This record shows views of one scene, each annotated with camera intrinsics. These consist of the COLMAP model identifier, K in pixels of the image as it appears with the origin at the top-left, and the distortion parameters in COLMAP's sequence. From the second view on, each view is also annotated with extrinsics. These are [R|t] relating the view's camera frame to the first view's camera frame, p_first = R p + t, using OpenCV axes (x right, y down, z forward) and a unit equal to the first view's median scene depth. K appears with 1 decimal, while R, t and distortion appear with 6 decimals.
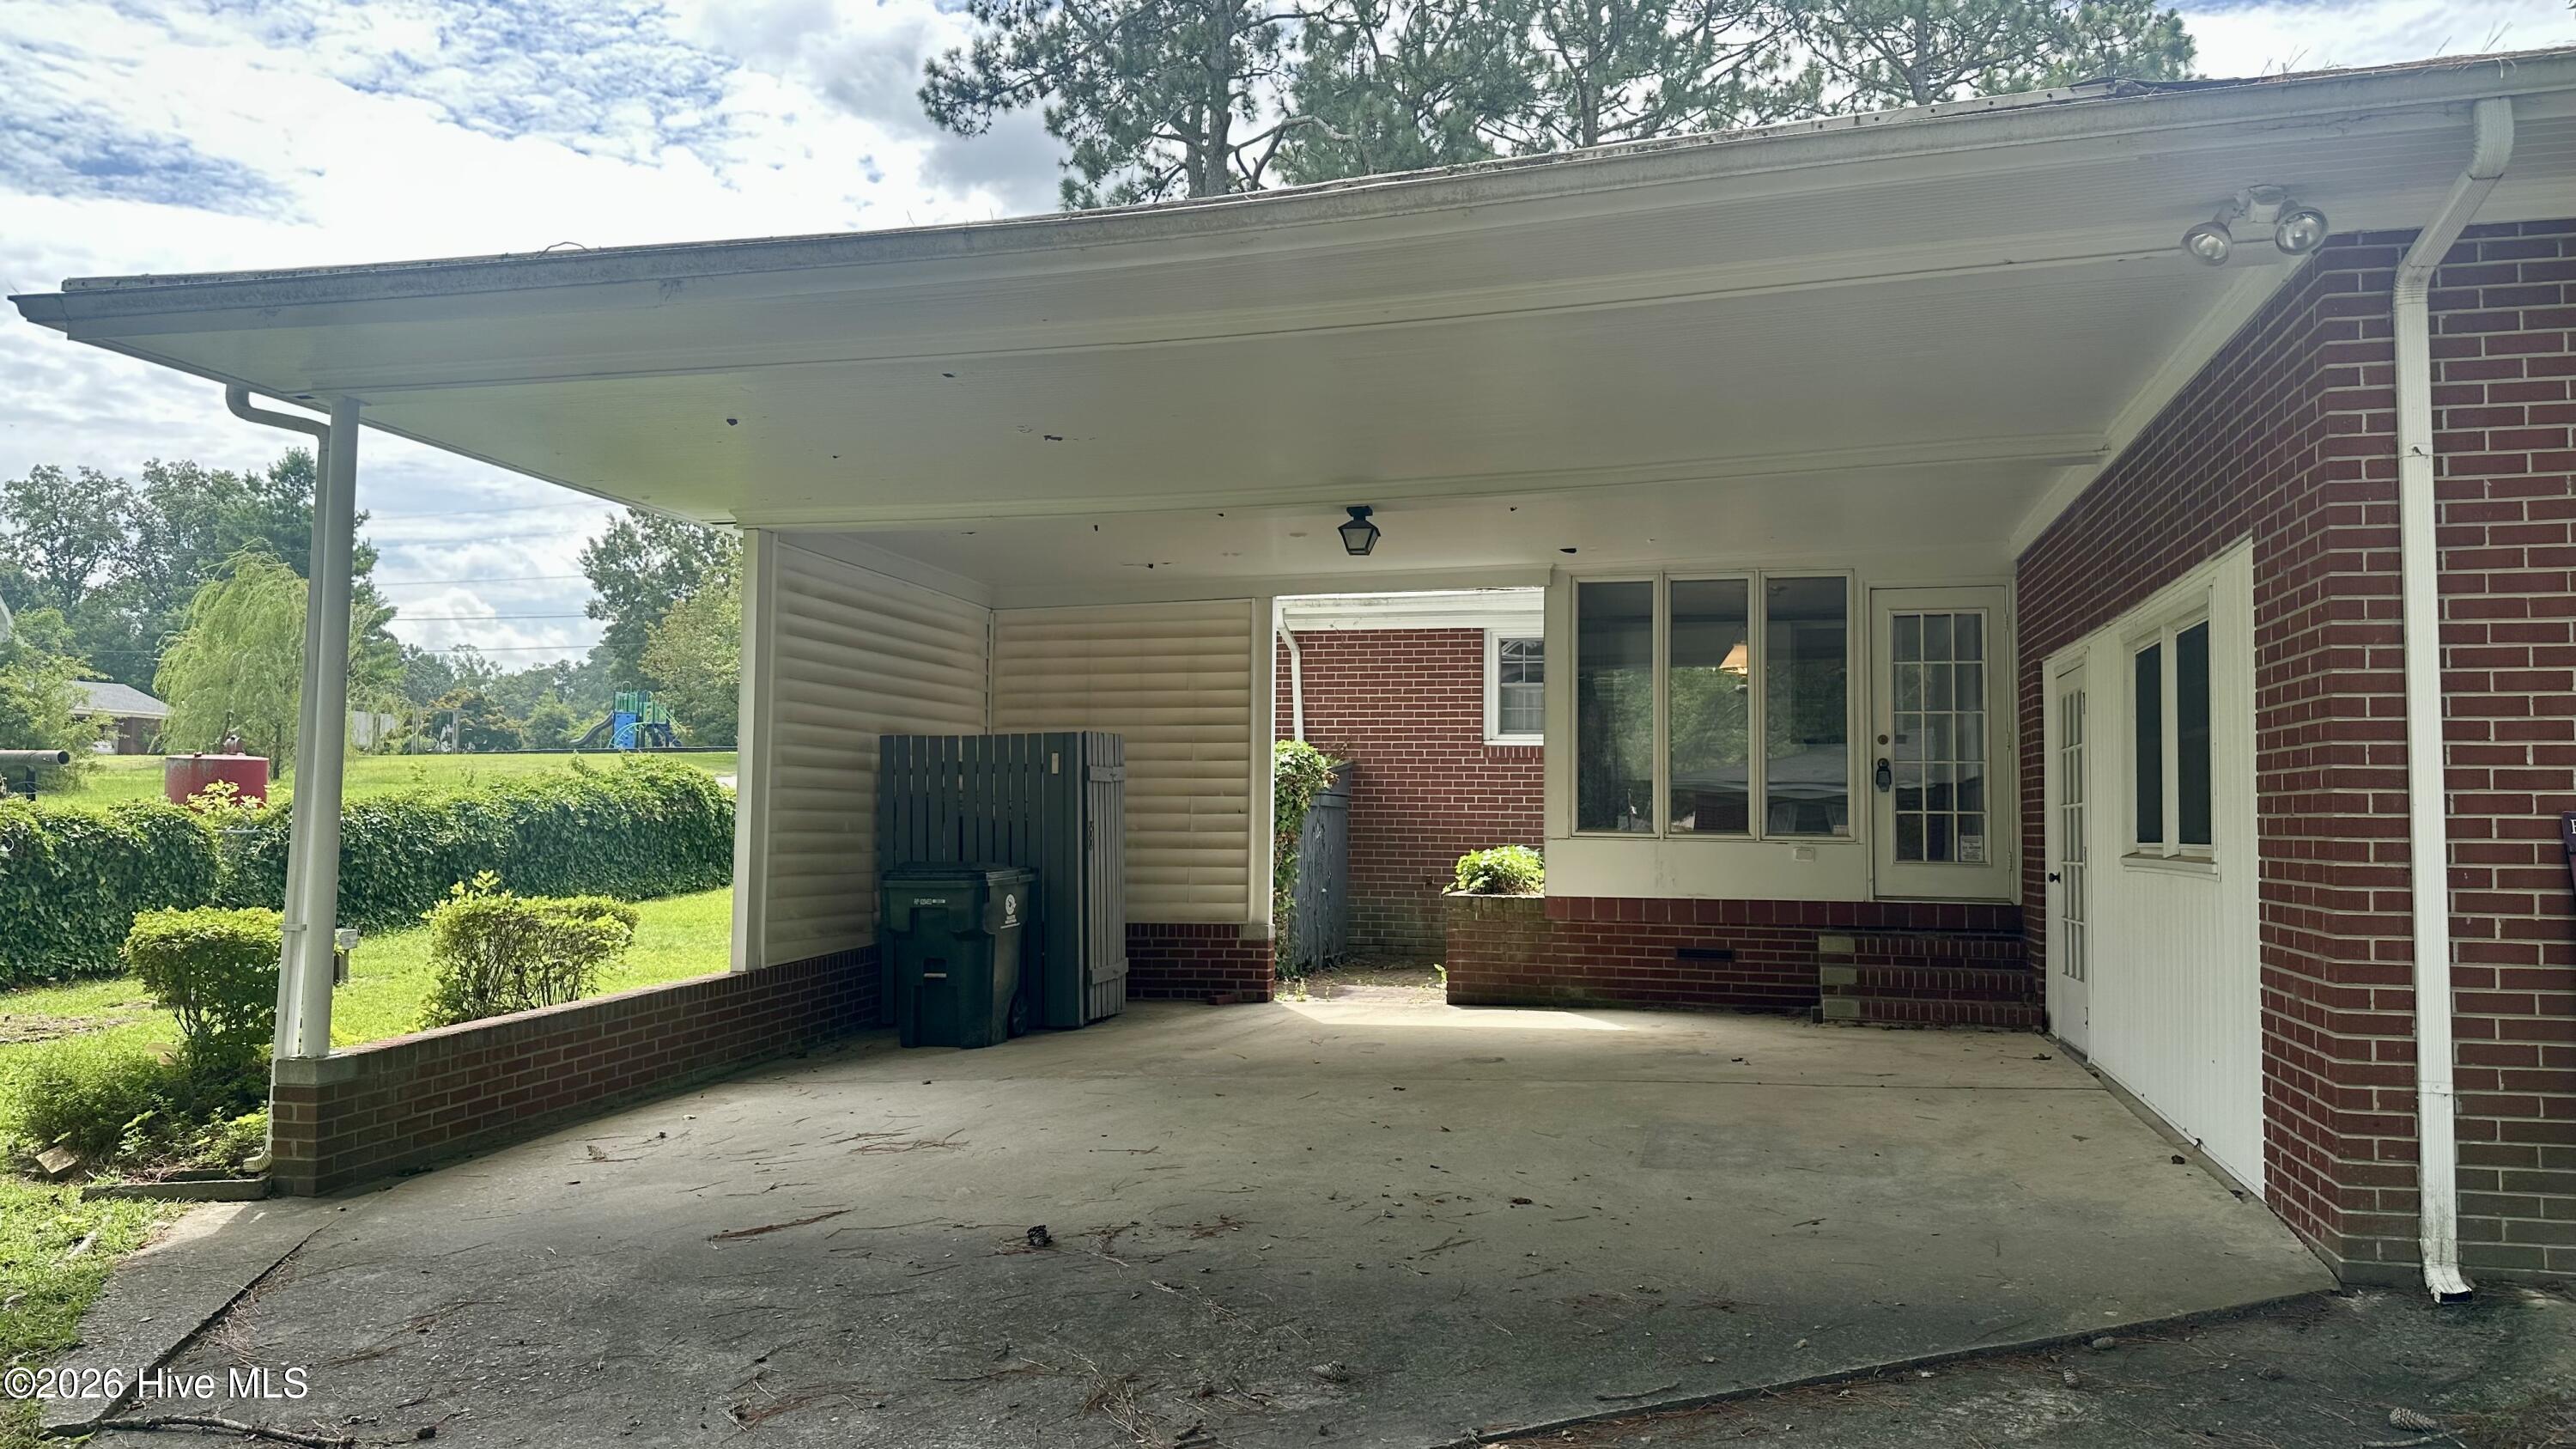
lens RADIAL K [[1827.4, 0, 1300.3], [0, 1827.4, 724.3], [0, 0, 1]] dist [0.069970, -0.090825]
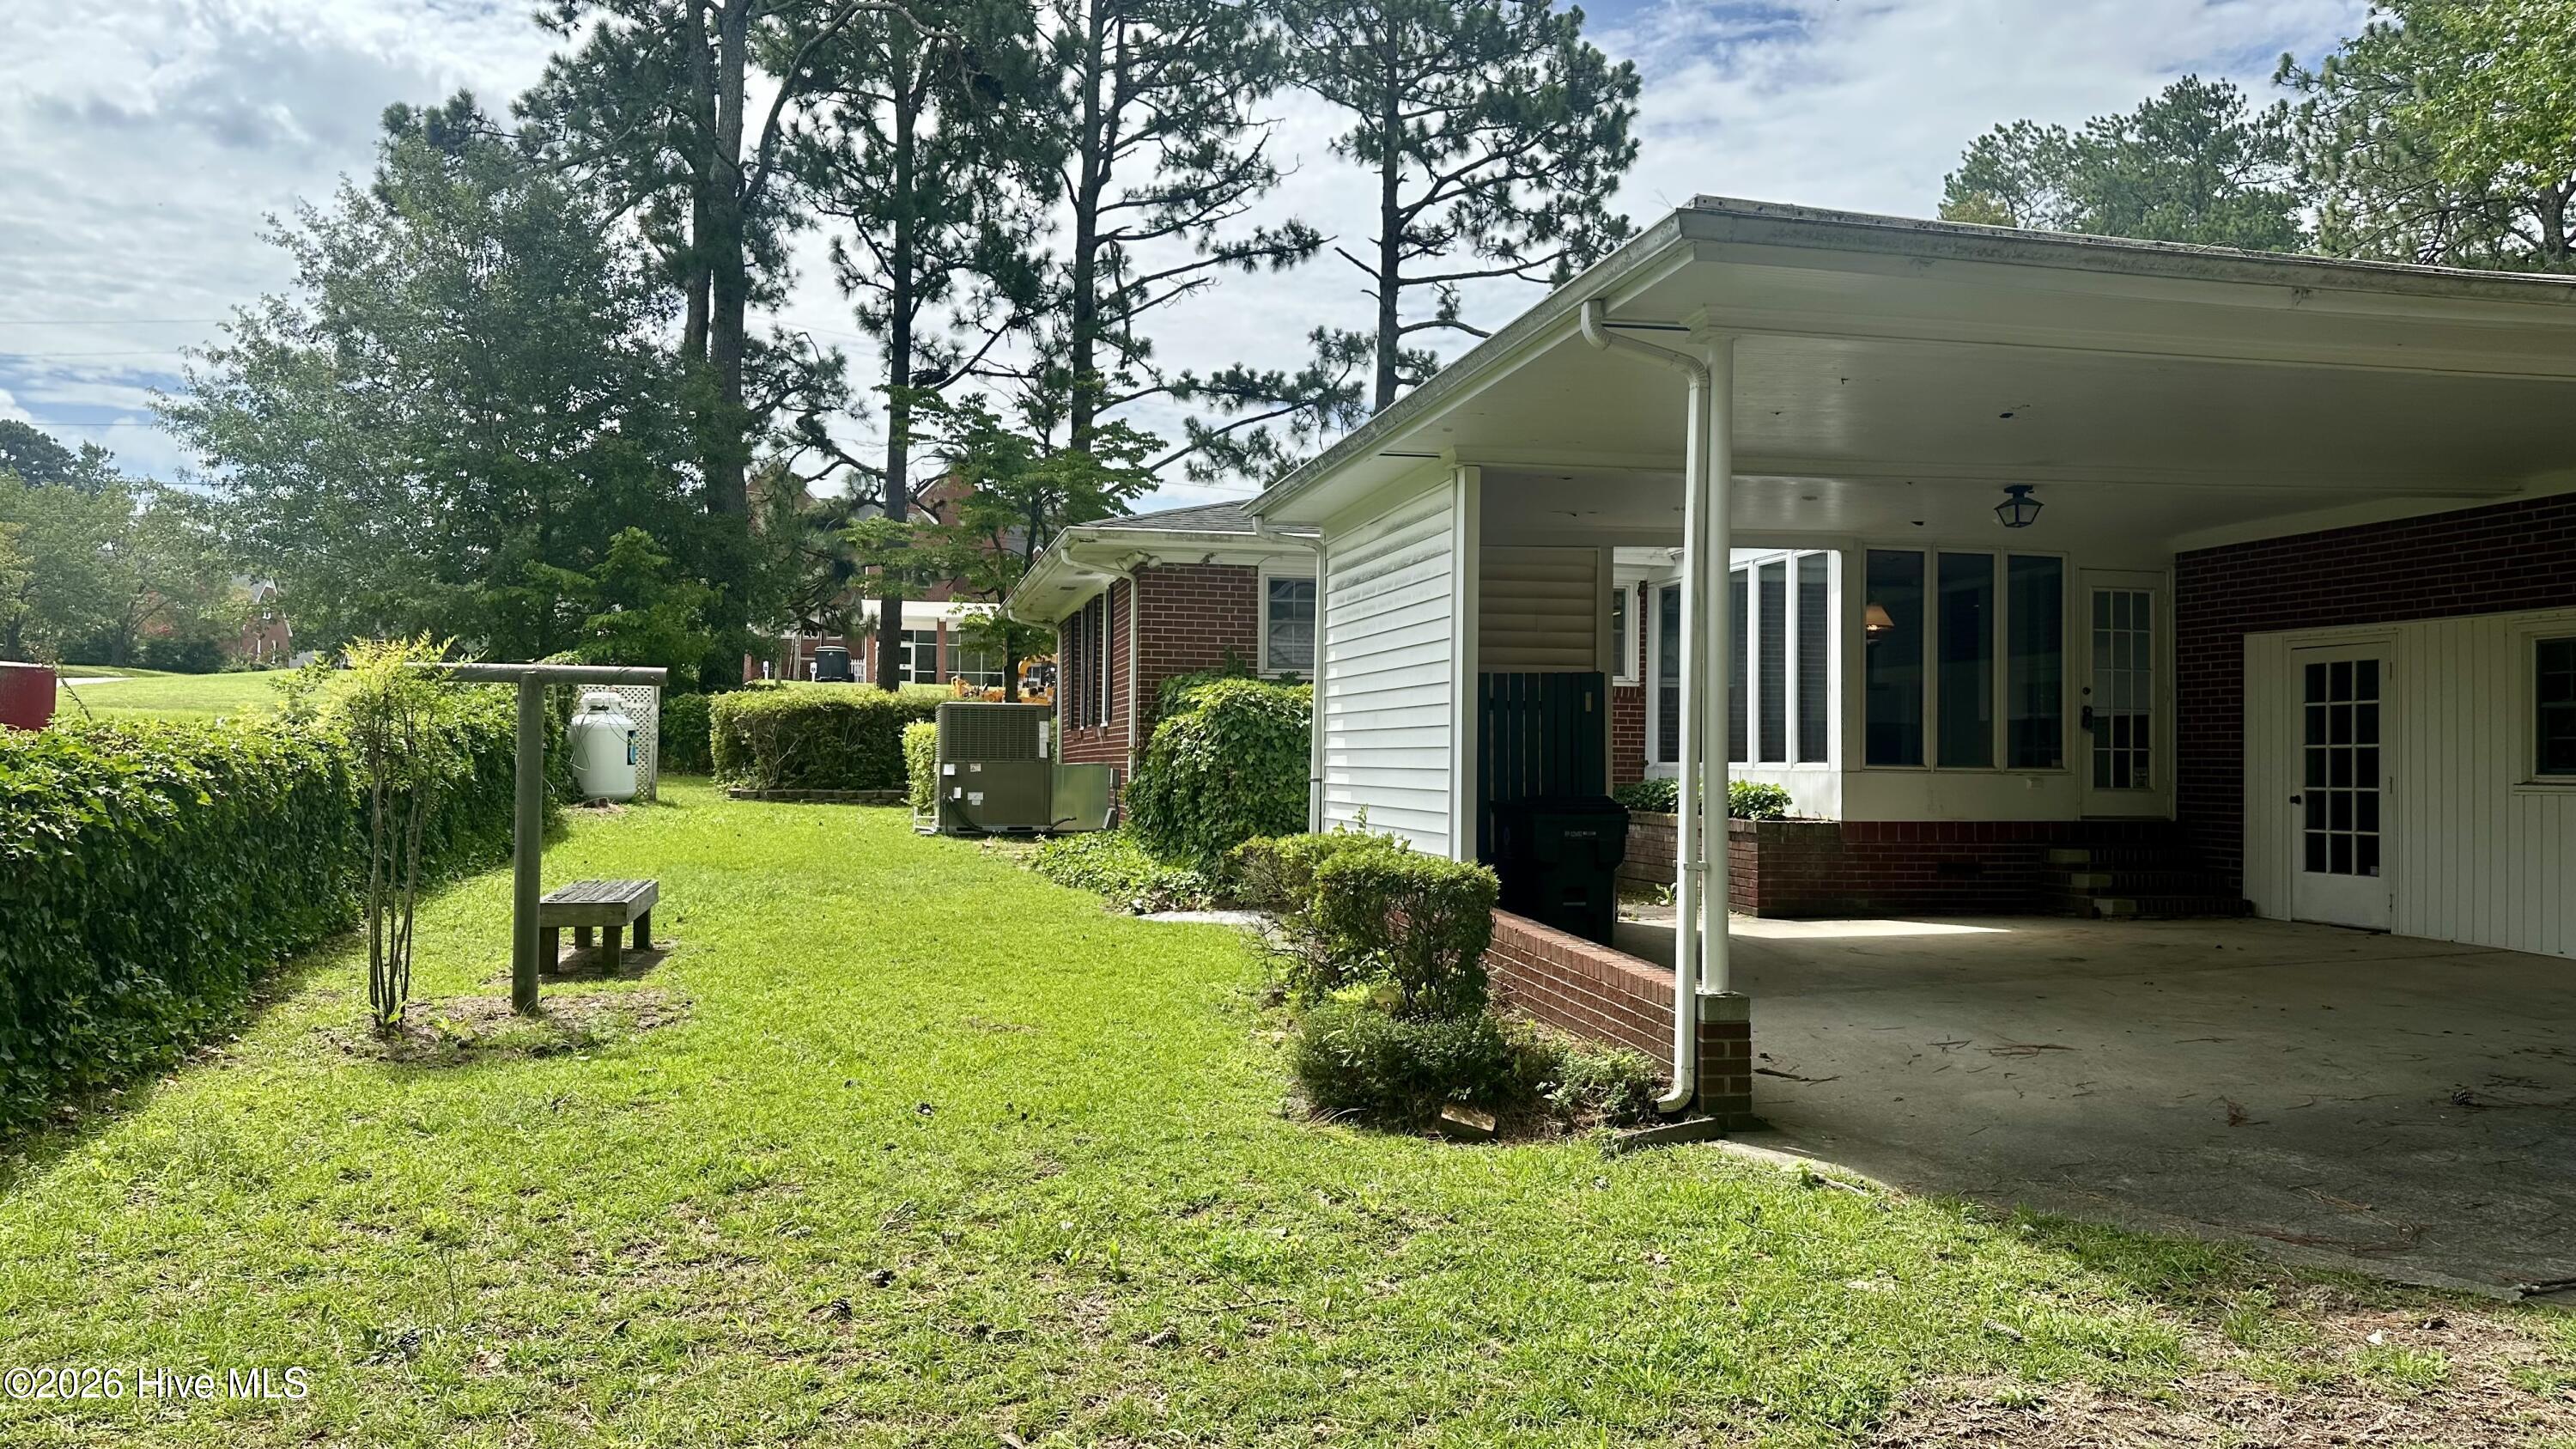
lens RADIAL K [[1827.4, 0, 1316.9], [0, 1827.4, 685.3], [0, 0, 1]] dist [0.069970, -0.090825]
pose [[0.887858, 0.016729, 0.459814, -0.705160], [-0.024499, 0.999640, 0.010937, 0.004140], [-0.459466, -0.020976, 0.887948, 0.132469]]
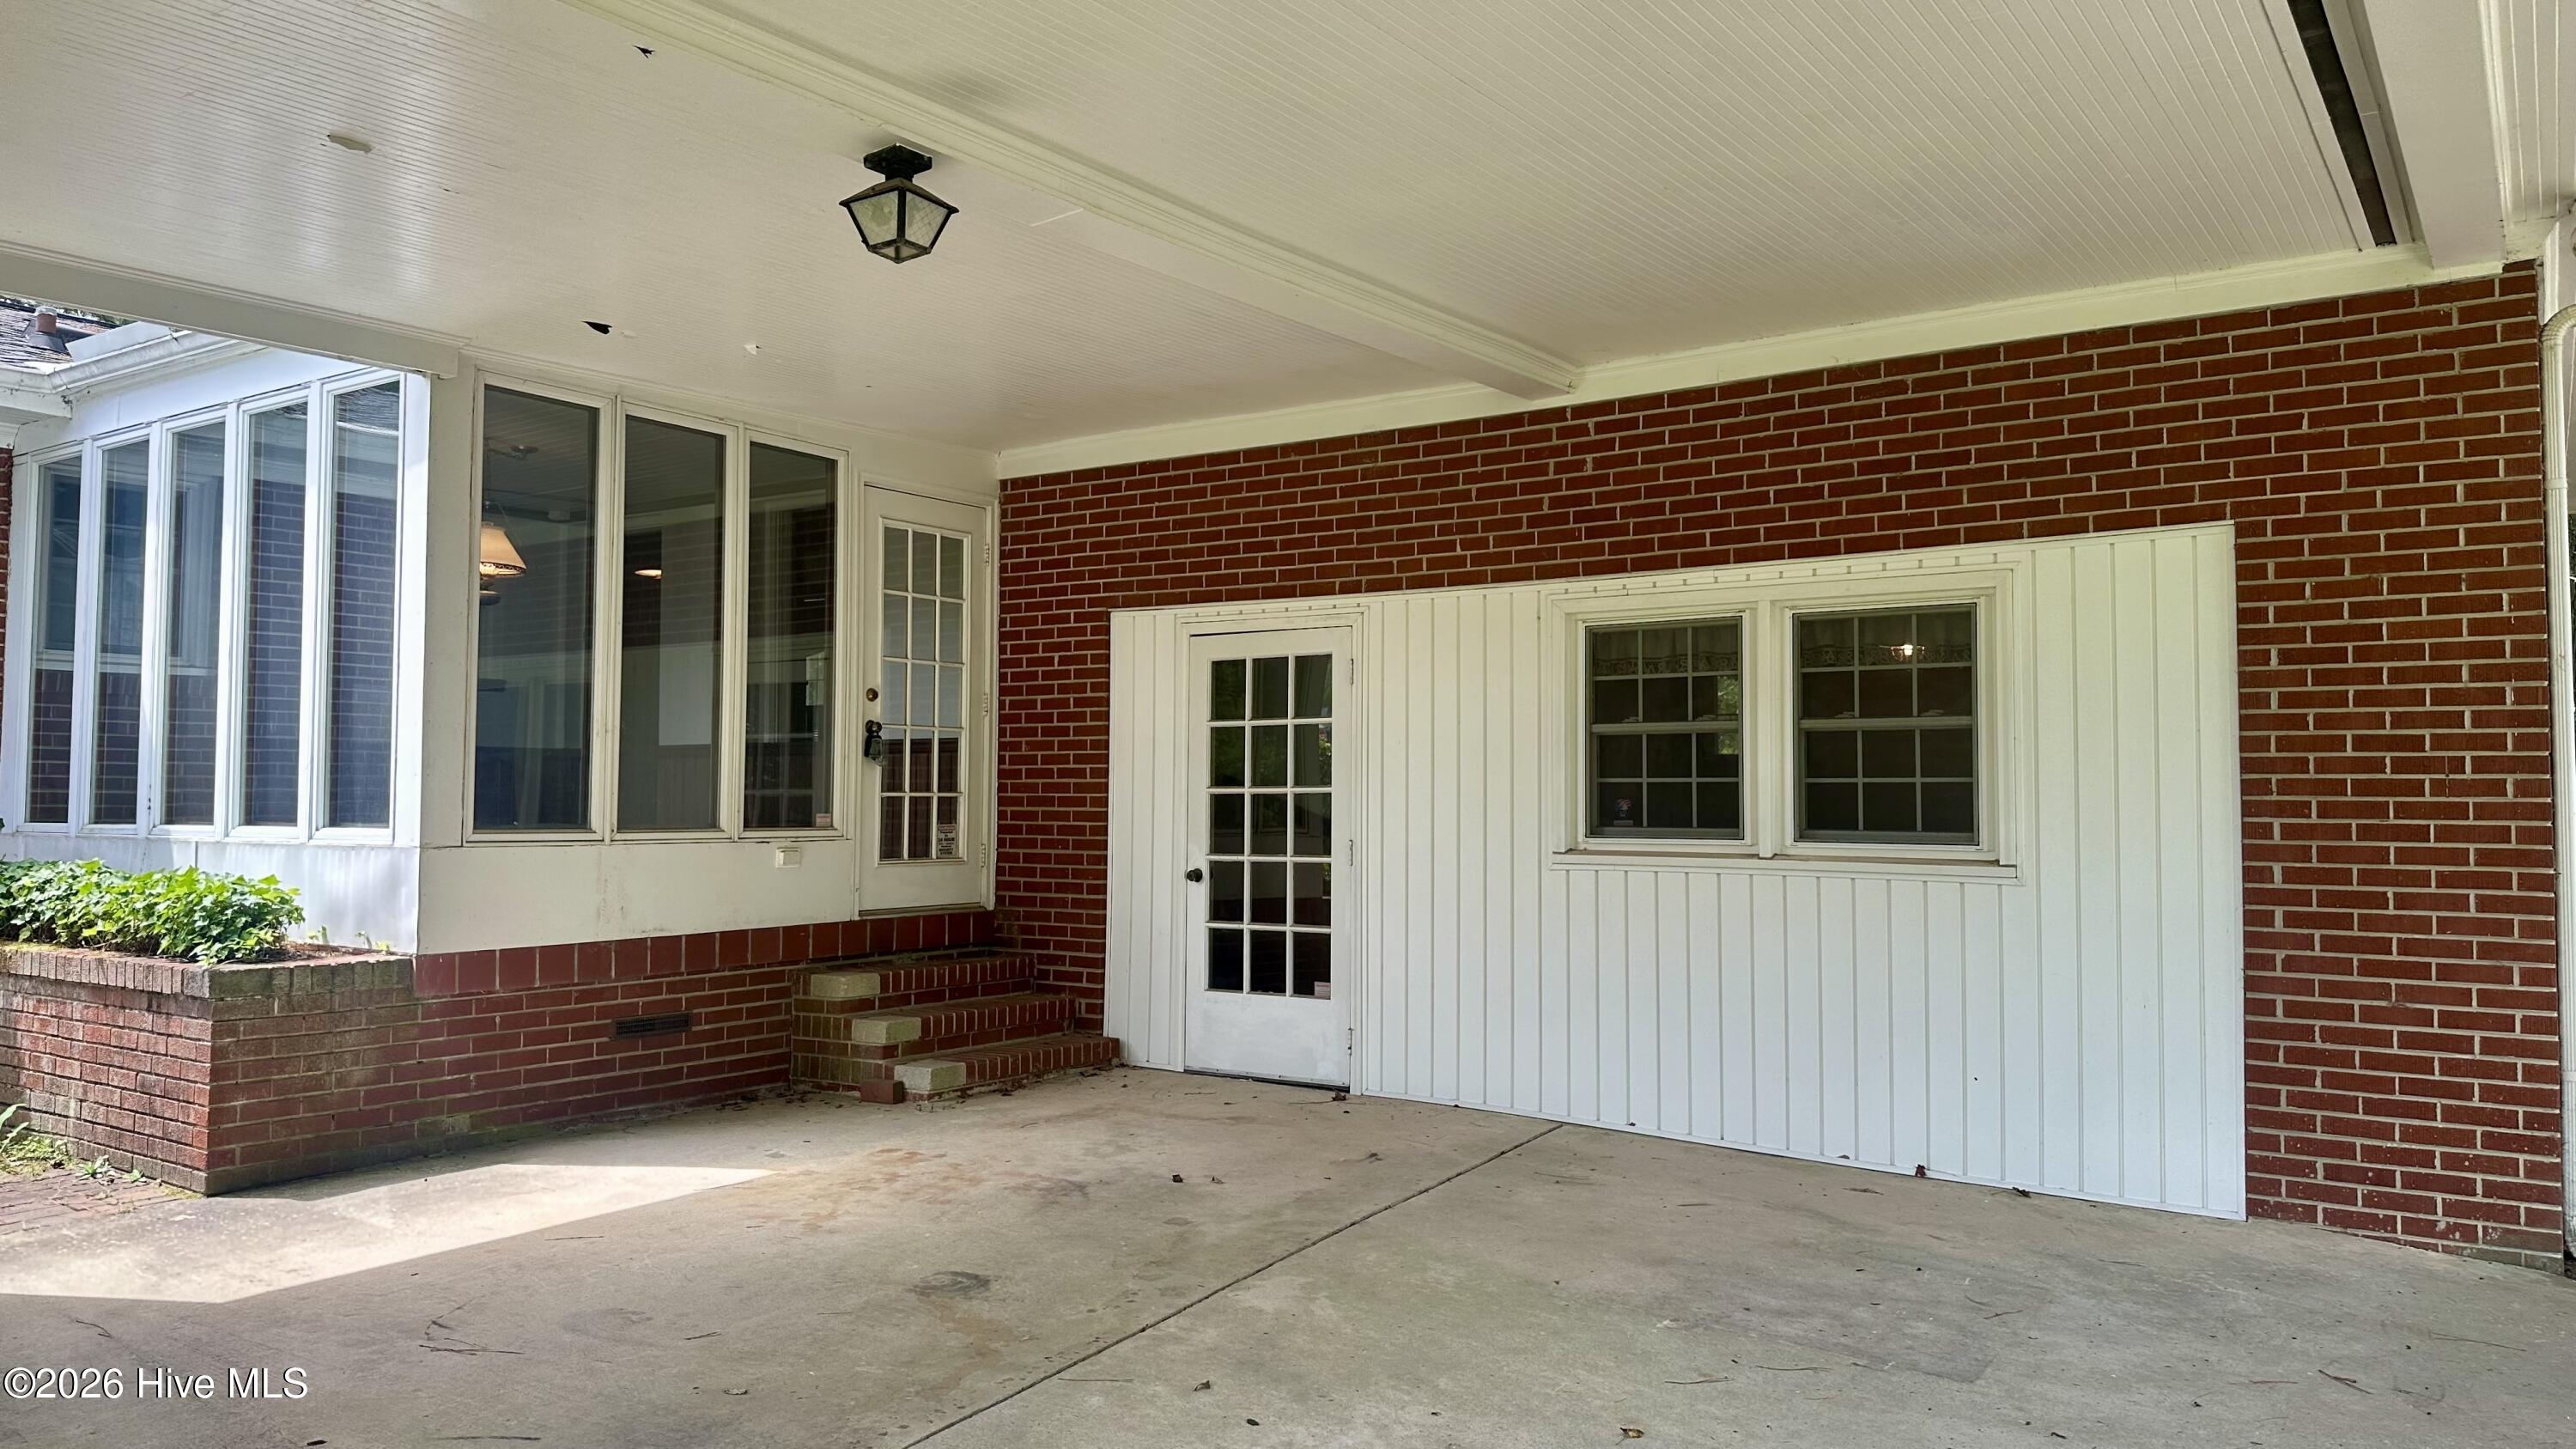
lens RADIAL K [[1827.4, 0, 1296.1], [0, 1827.4, 704.8], [0, 0, 1]] dist [0.069970, -0.090825]
pose [[0.357266, 0.036263, 0.933299, -0.291452], [-0.047597, 0.998655, -0.020582, 0.019223], [-0.932789, -0.037069, 0.358511, 0.577842]]
